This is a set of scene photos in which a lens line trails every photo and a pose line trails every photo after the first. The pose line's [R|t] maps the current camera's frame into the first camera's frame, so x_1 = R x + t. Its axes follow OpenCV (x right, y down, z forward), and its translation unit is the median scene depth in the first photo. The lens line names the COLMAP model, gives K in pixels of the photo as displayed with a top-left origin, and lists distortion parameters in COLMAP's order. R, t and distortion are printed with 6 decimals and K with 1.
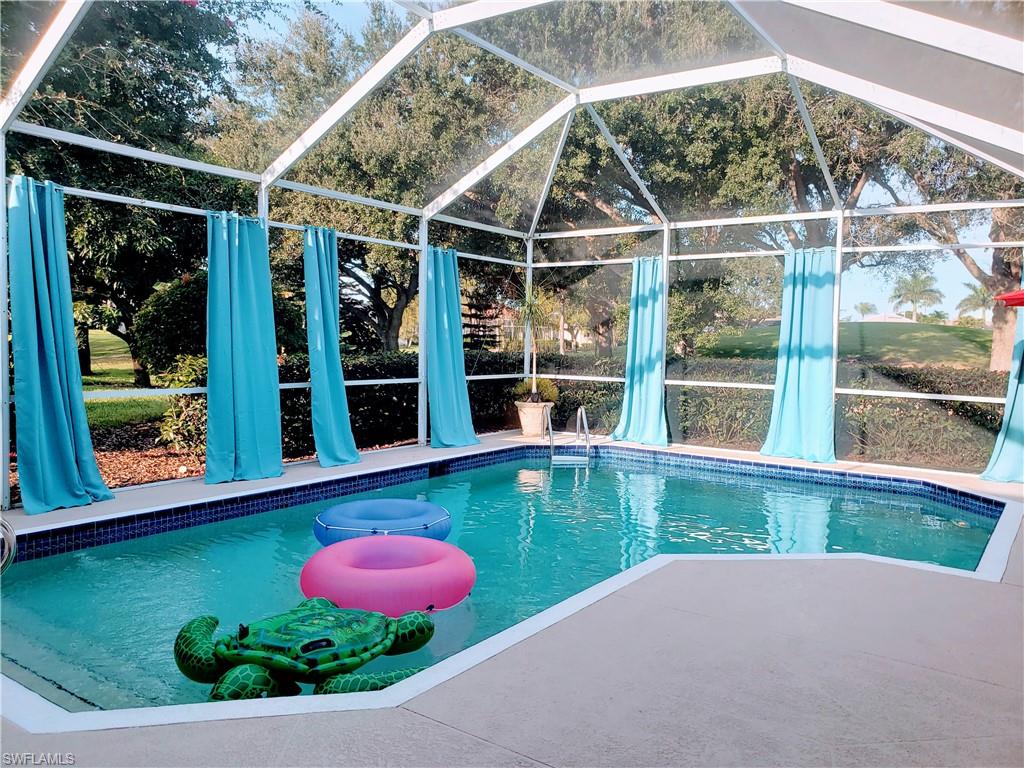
lens RADIAL K [[767.3, 0, 511.7], [0, 767.3, 398.2], [0, 0, 1]] dist [0.004127, -0.003089]
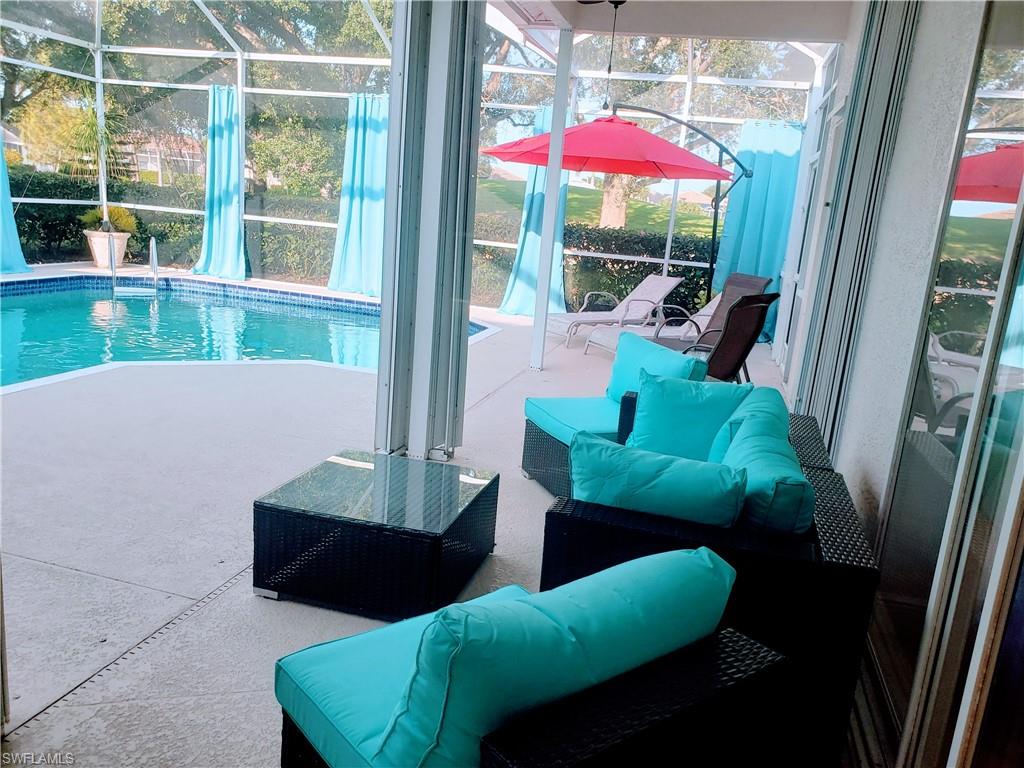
lens RADIAL K [[763.0, 0, 512.0], [0, 763.0, 384.0], [0, 0, 1]] dist [-0.001738, 0.002476]
pose [[0.928721, -0.026481, 0.369832, 0.150957], [-0.038890, 0.984987, 0.168189, 0.013198], [-0.368734, -0.170583, 0.913749, -0.087380]]
